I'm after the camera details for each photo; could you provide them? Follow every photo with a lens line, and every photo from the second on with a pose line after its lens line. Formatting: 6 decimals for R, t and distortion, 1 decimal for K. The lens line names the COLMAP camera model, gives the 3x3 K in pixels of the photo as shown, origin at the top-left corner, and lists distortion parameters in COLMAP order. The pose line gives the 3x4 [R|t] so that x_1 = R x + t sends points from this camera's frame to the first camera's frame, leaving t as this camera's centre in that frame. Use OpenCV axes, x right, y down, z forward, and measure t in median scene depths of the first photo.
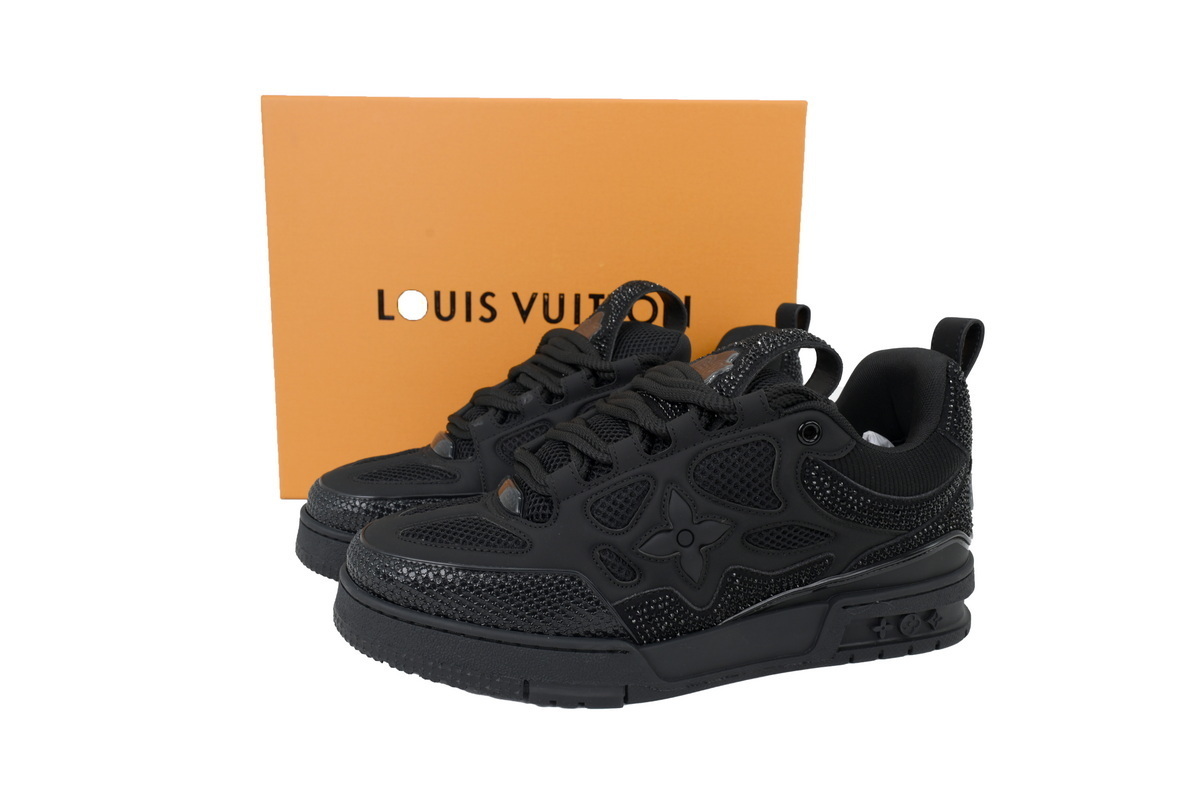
lens RADIAL K [[856.0, 0, 600.0], [0, 856.0, 400.0], [0, 0, 1]] dist [0.003332, -0.000255]
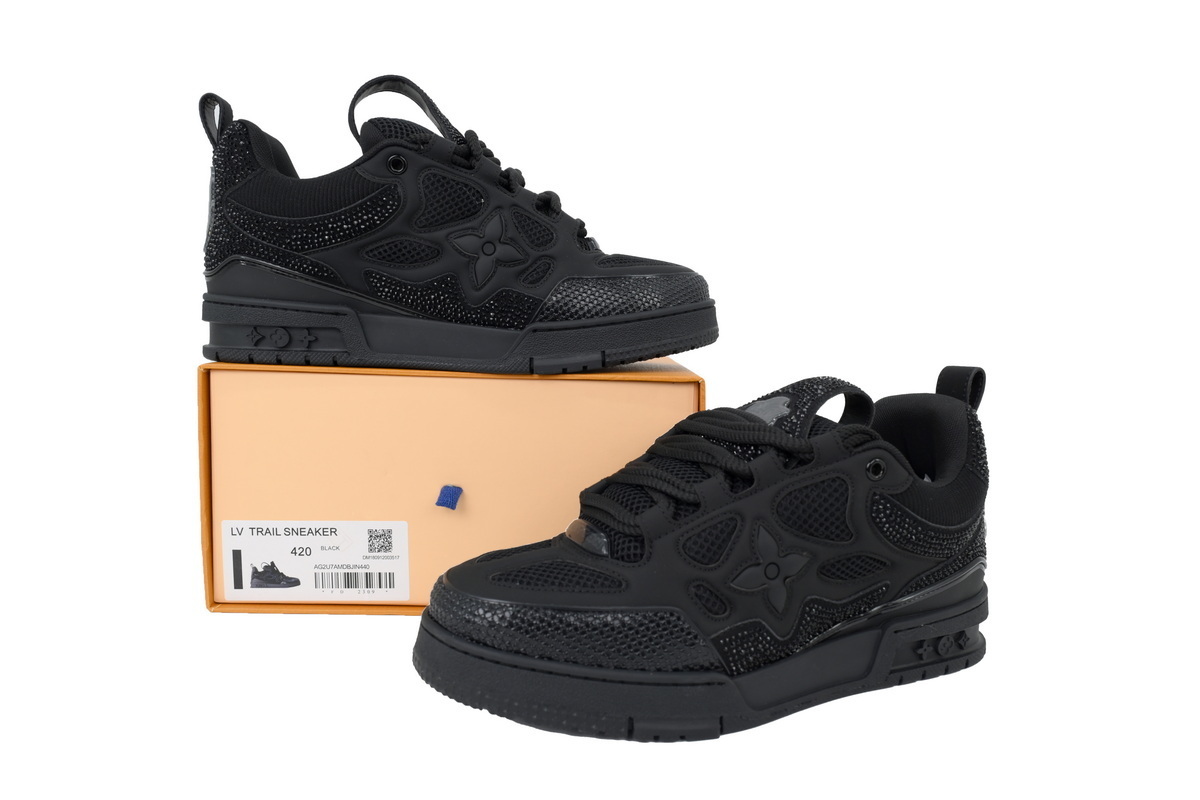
lens RADIAL K [[856.0, 0, 600.0], [0, 856.0, 400.0], [0, 0, 1]] dist [0.003332, -0.000255]
pose [[0.986961, -0.007669, 0.160776, -0.277900], [0.017927, 0.997887, -0.062452, 0.011586], [-0.159957, 0.064520, 0.985013, -0.027435]]
